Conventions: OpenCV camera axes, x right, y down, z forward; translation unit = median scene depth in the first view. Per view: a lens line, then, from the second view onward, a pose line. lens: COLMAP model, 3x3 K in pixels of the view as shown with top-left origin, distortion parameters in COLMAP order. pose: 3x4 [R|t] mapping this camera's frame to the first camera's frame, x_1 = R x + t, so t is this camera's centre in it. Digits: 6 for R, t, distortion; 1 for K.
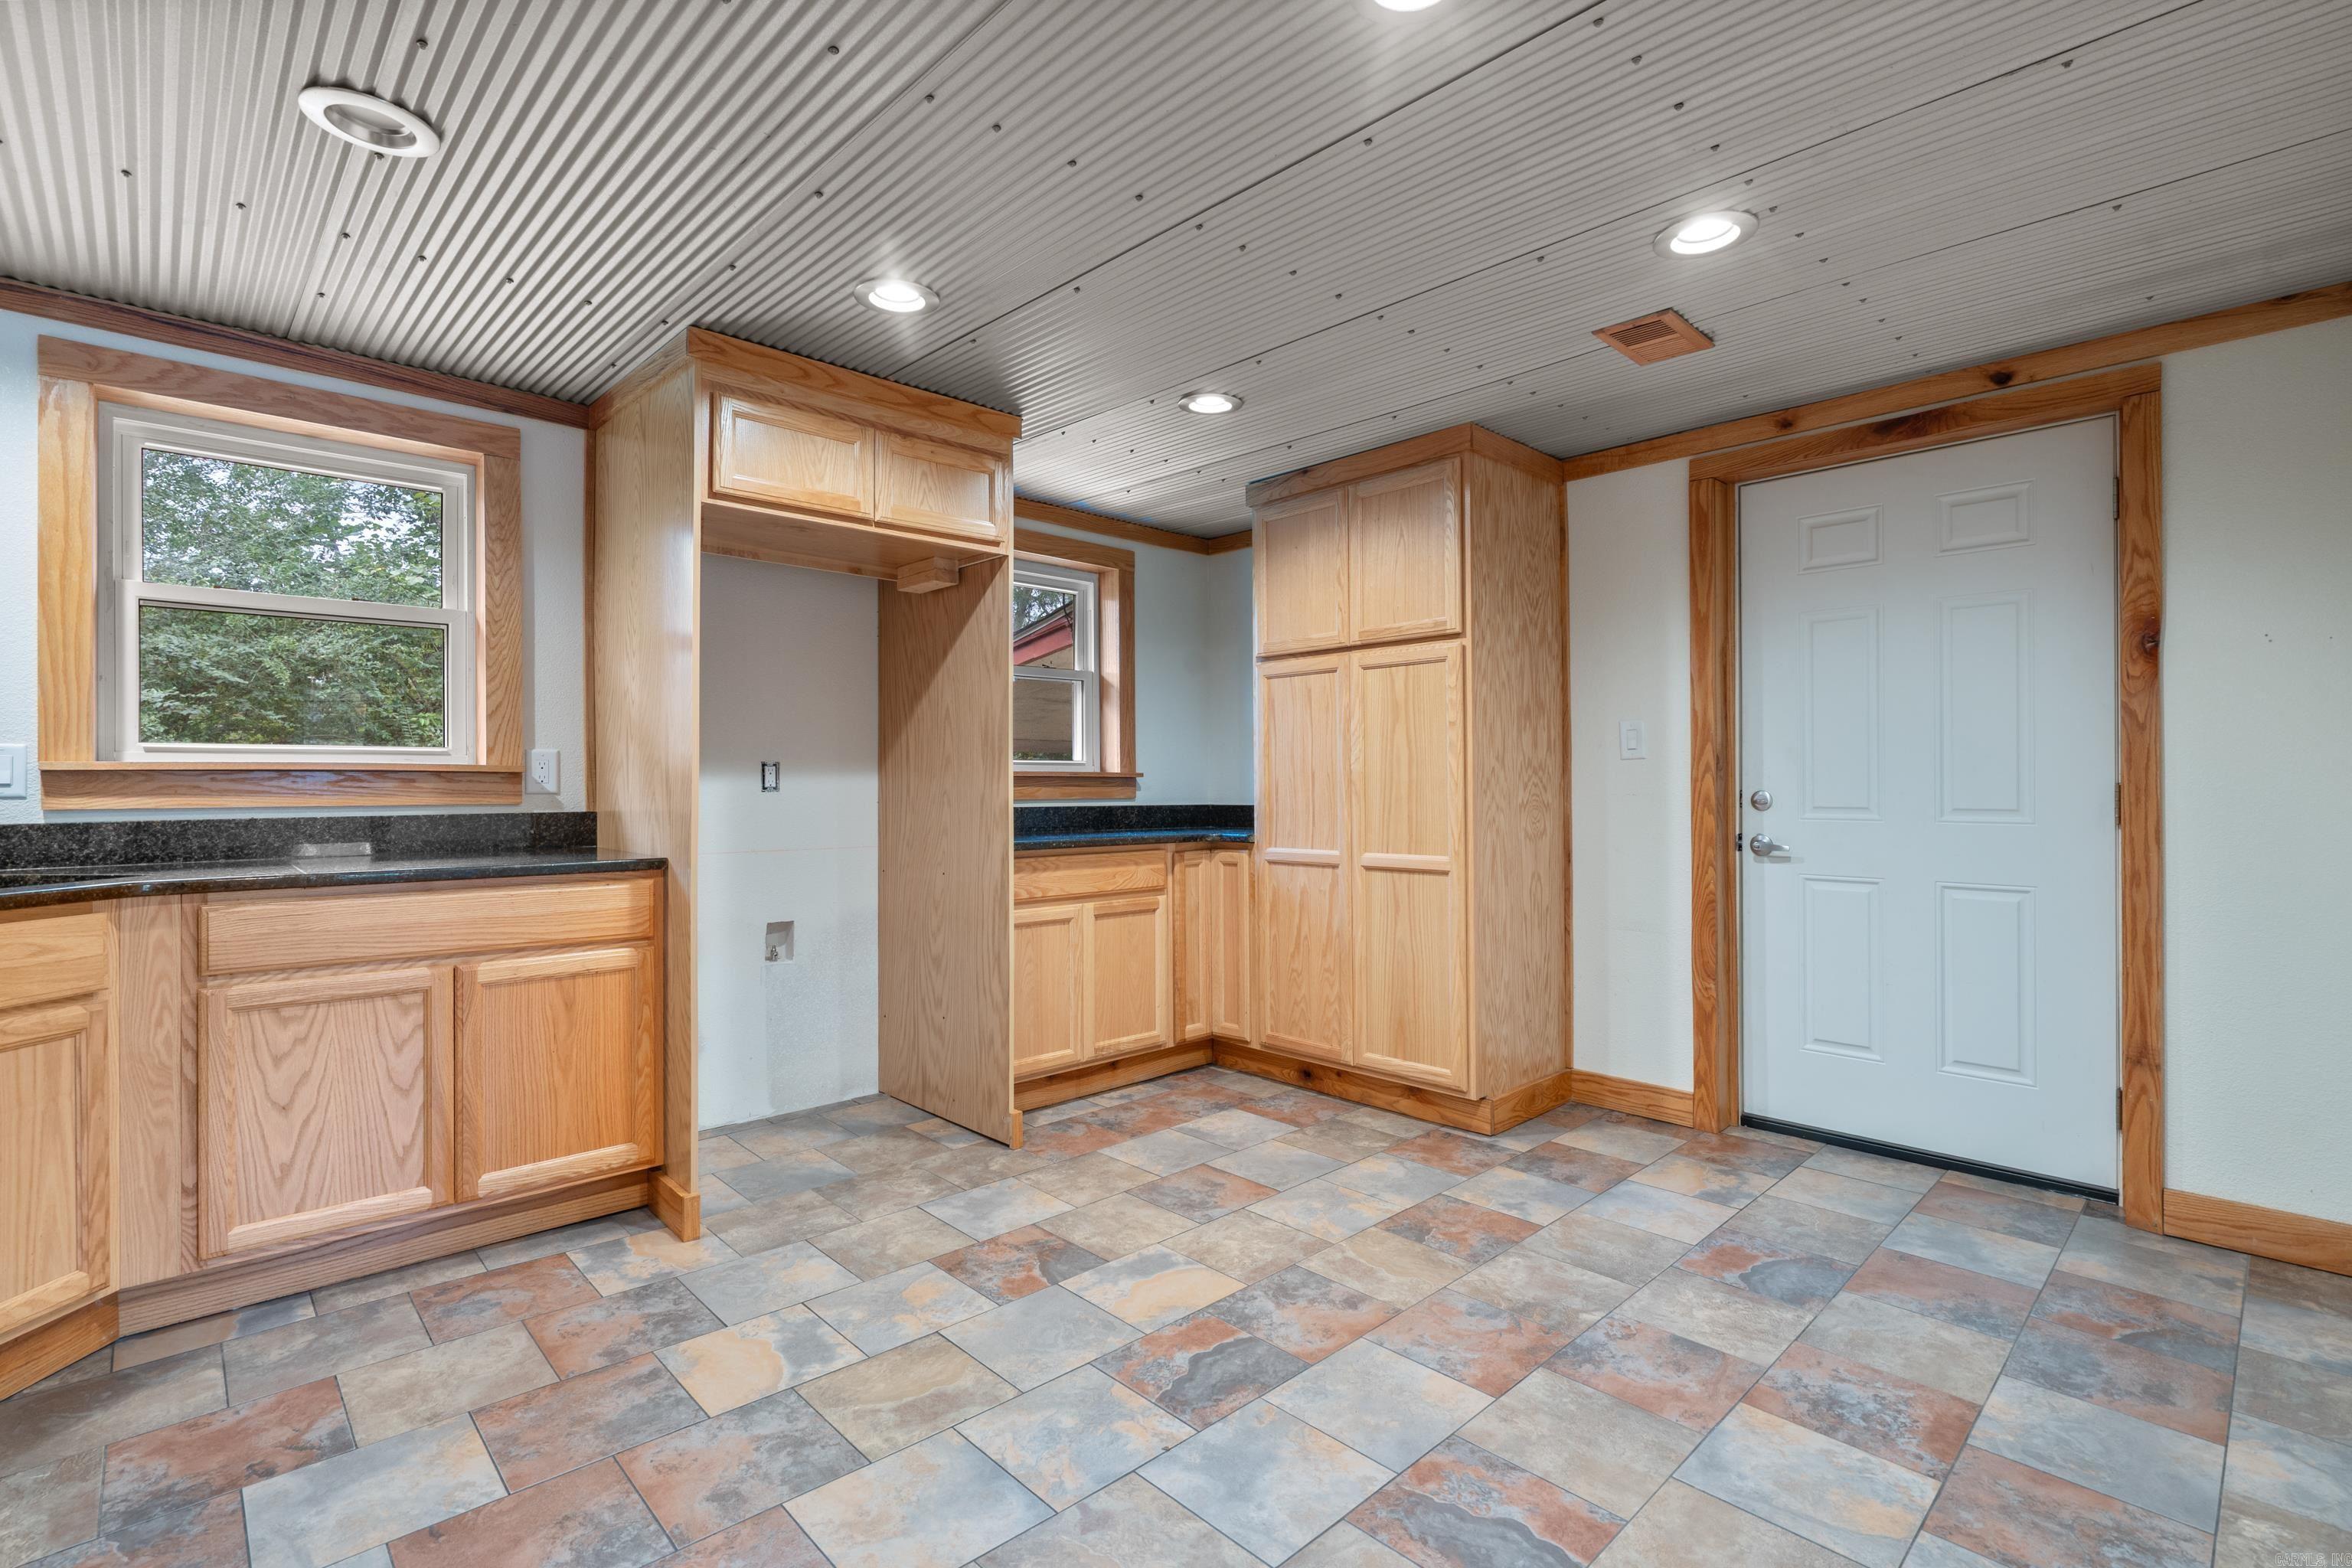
lens RADIAL K [[1081.1, 0, 1177.9], [0, 1081.1, 787.4], [0, 0, 1]] dist [0.002209, -0.001600]
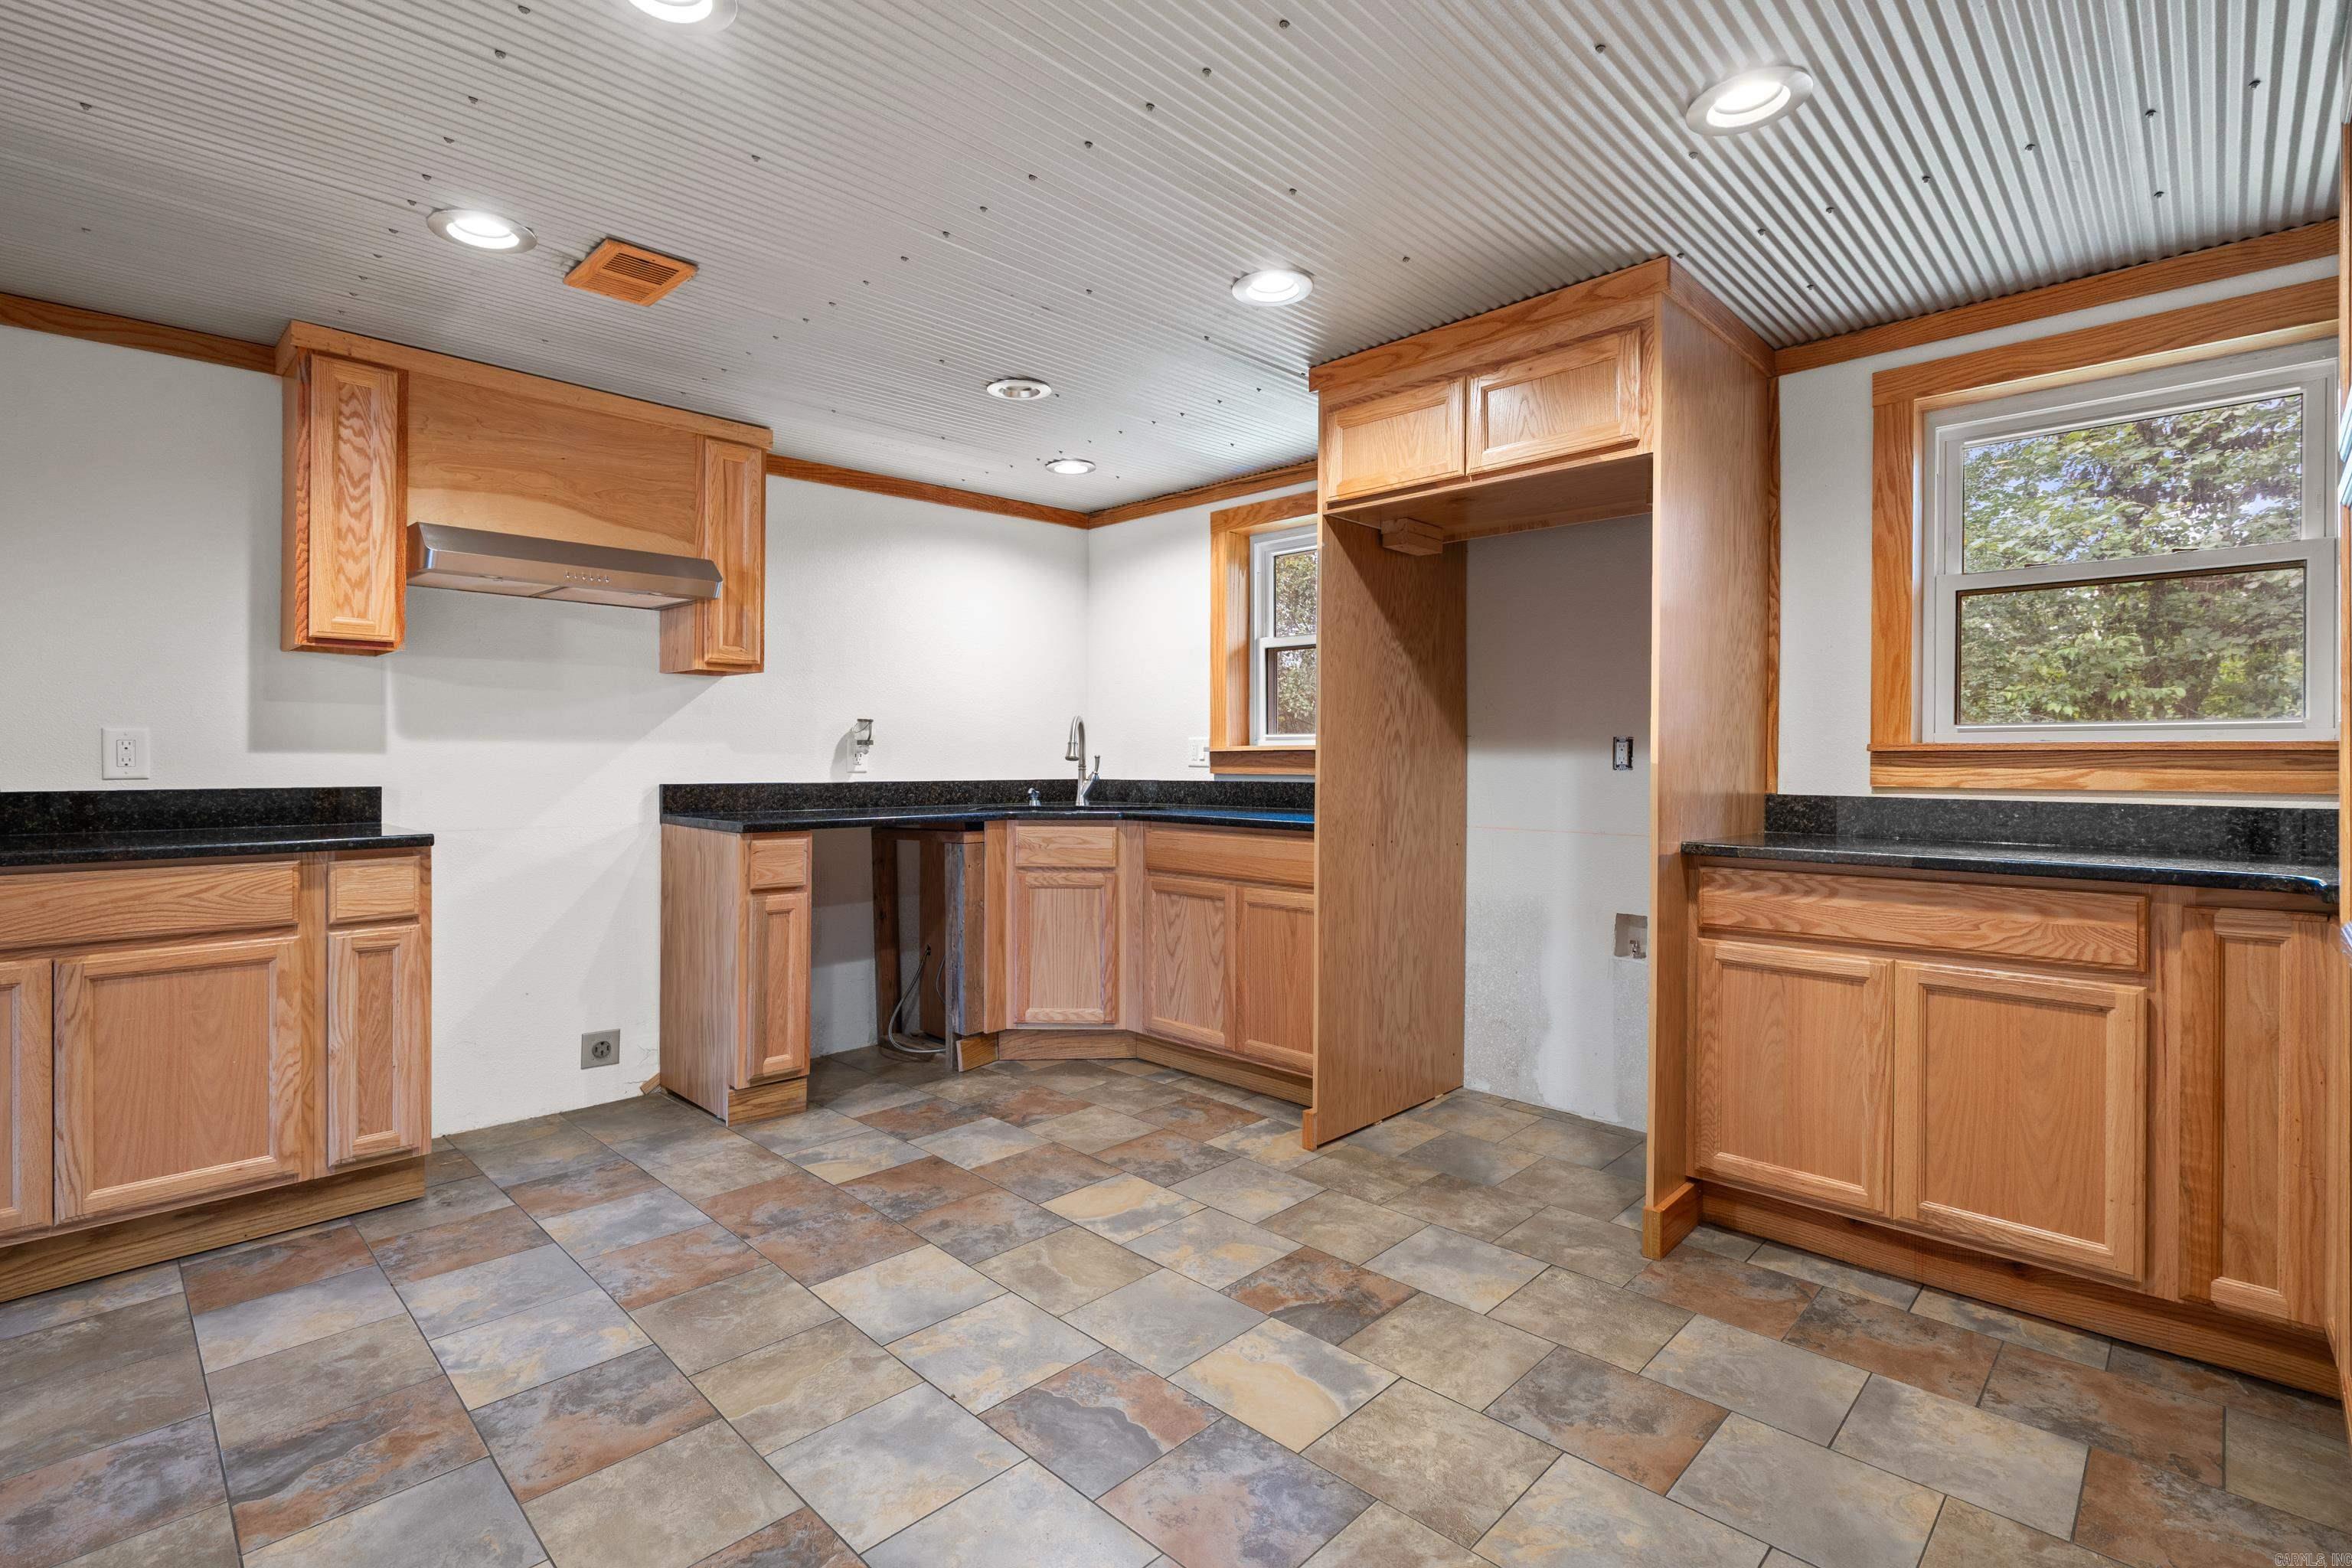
lens RADIAL K [[1081.1, 0, 1164.9], [0, 1081.1, 770.8], [0, 0, 1]] dist [0.002209, -0.001600]
pose [[0.032258, 0.012075, -0.999407, 0.787277], [-0.006267, 0.999910, 0.011879, -0.005024], [0.999460, 0.005880, 0.032331, 0.890414]]
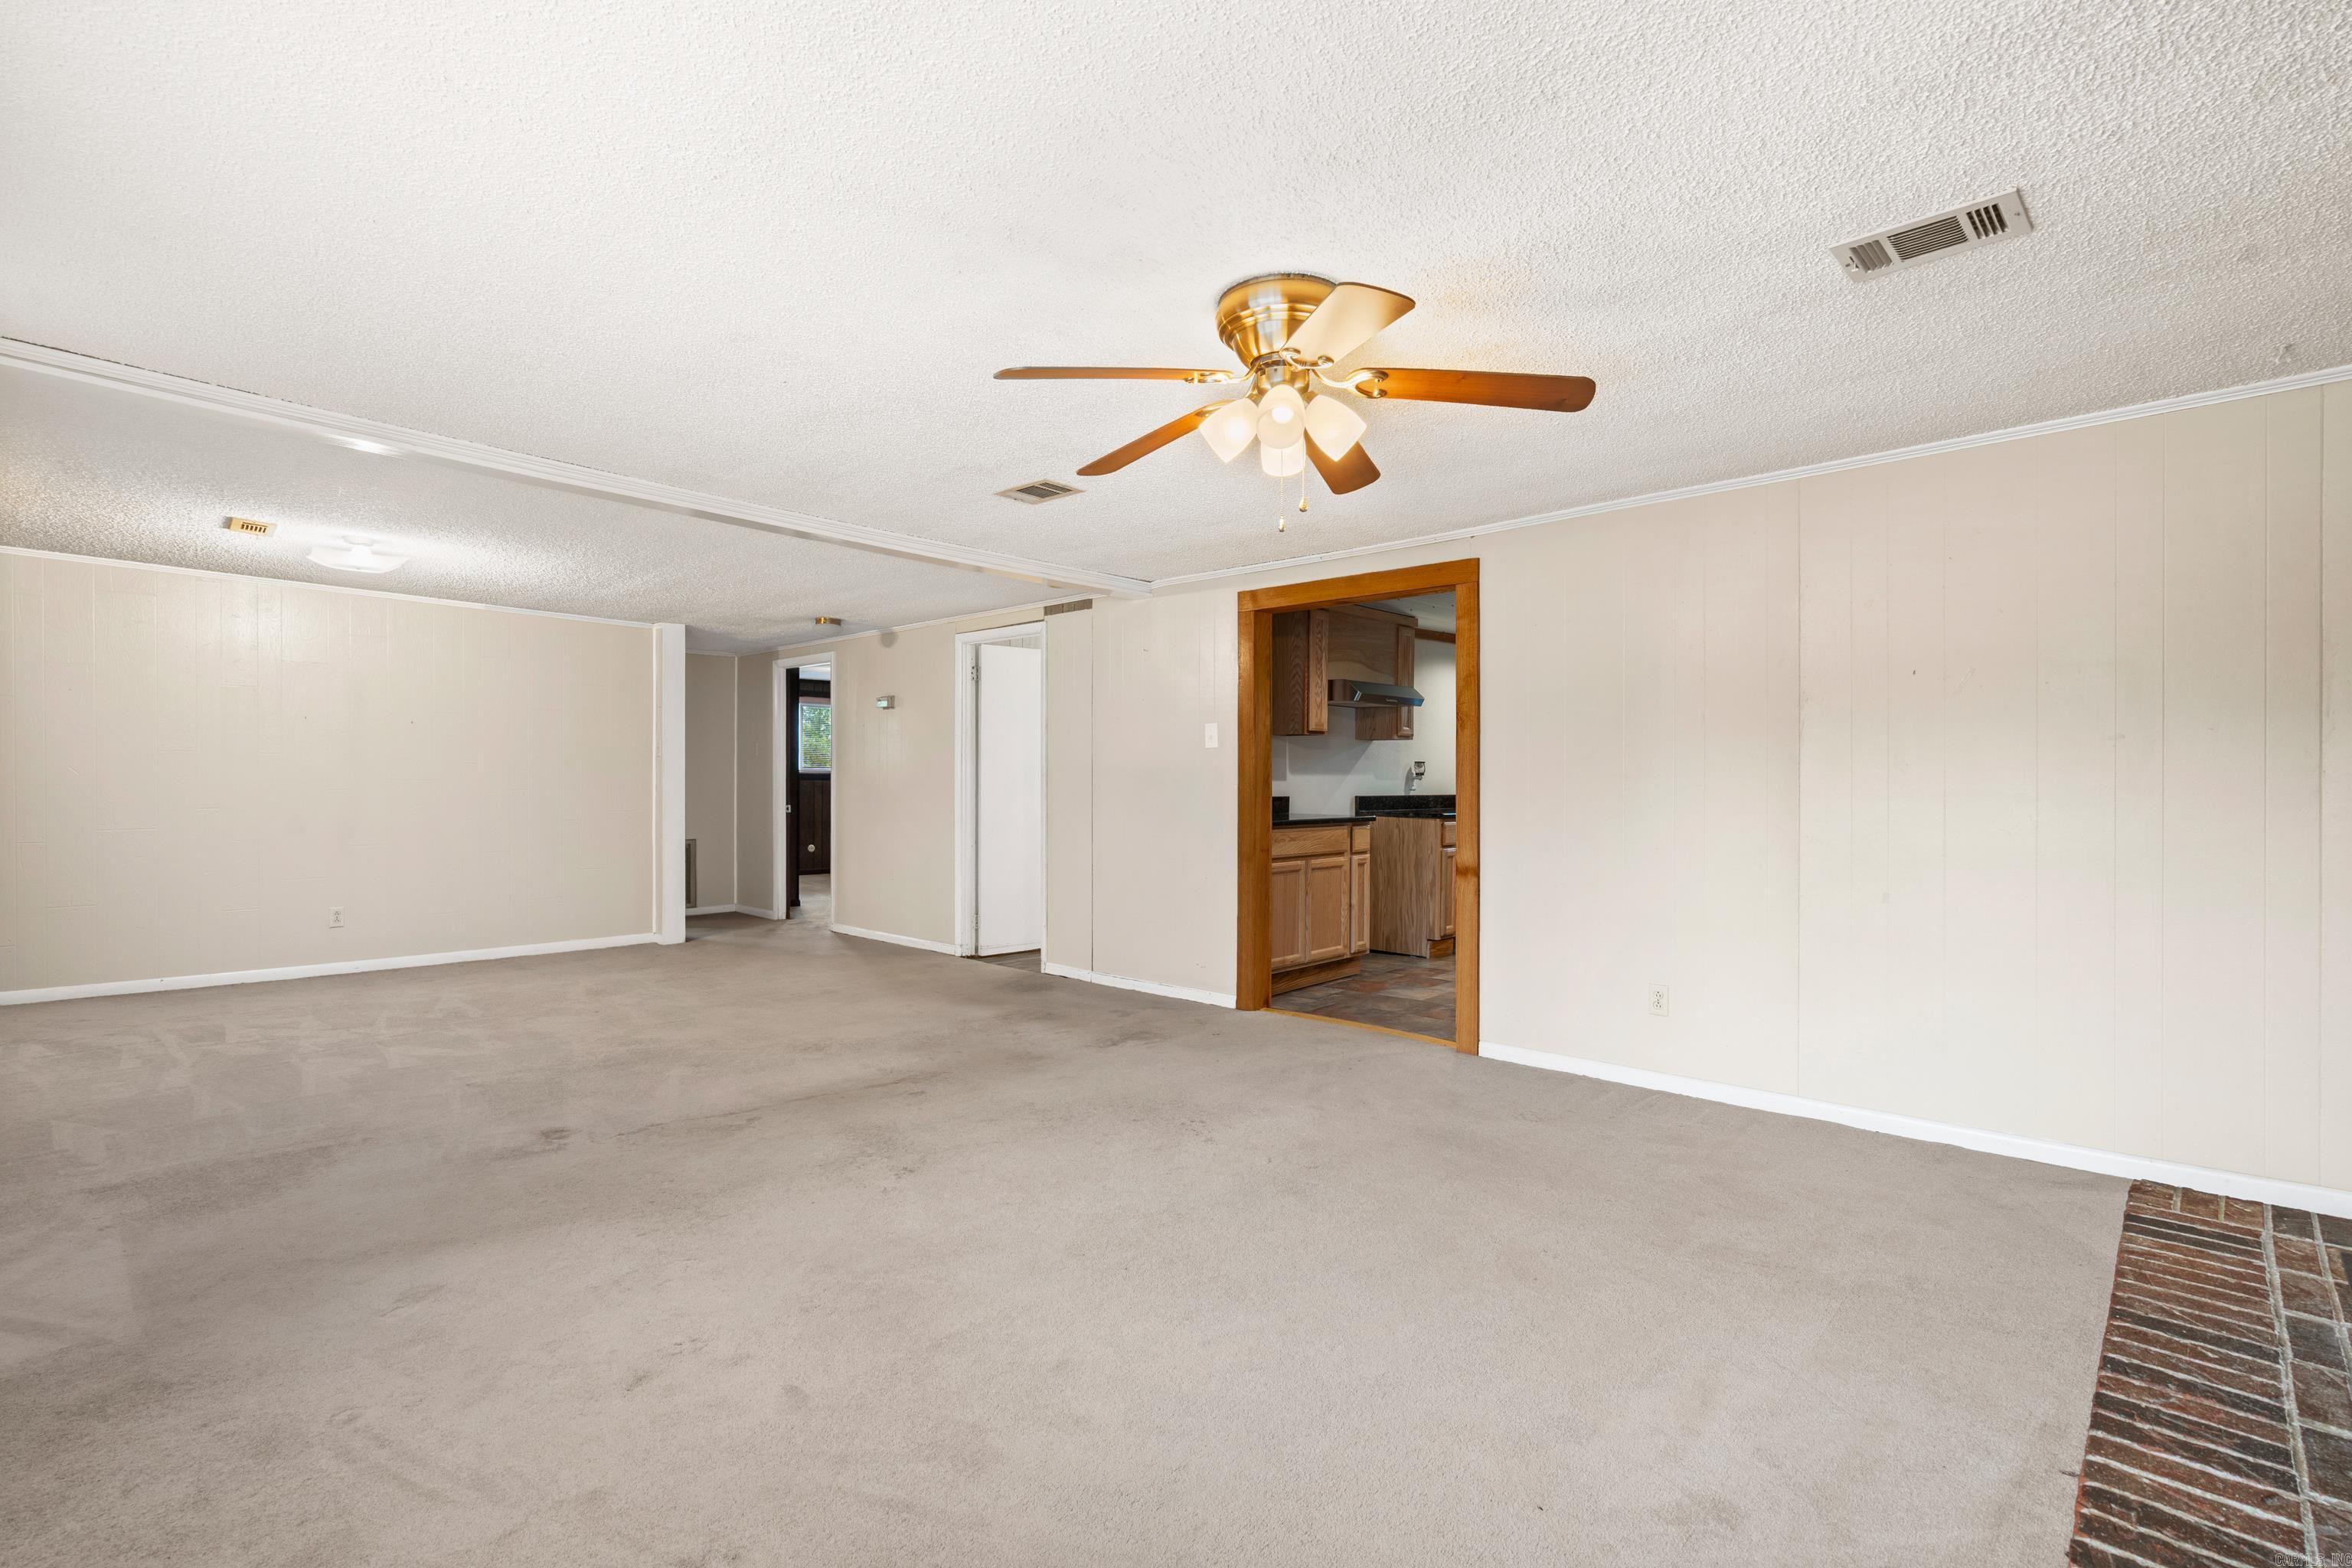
lens RADIAL K [[1081.1, 0, 1170.1], [0, 1081.1, 774.8], [0, 0, 1]] dist [0.002209, -0.001600]
pose [[0.064986, -0.004775, -0.997875, 2.236110], [-0.002783, 0.999984, -0.004966, -0.006929], [0.997882, 0.003100, 0.064972, -0.493278]]
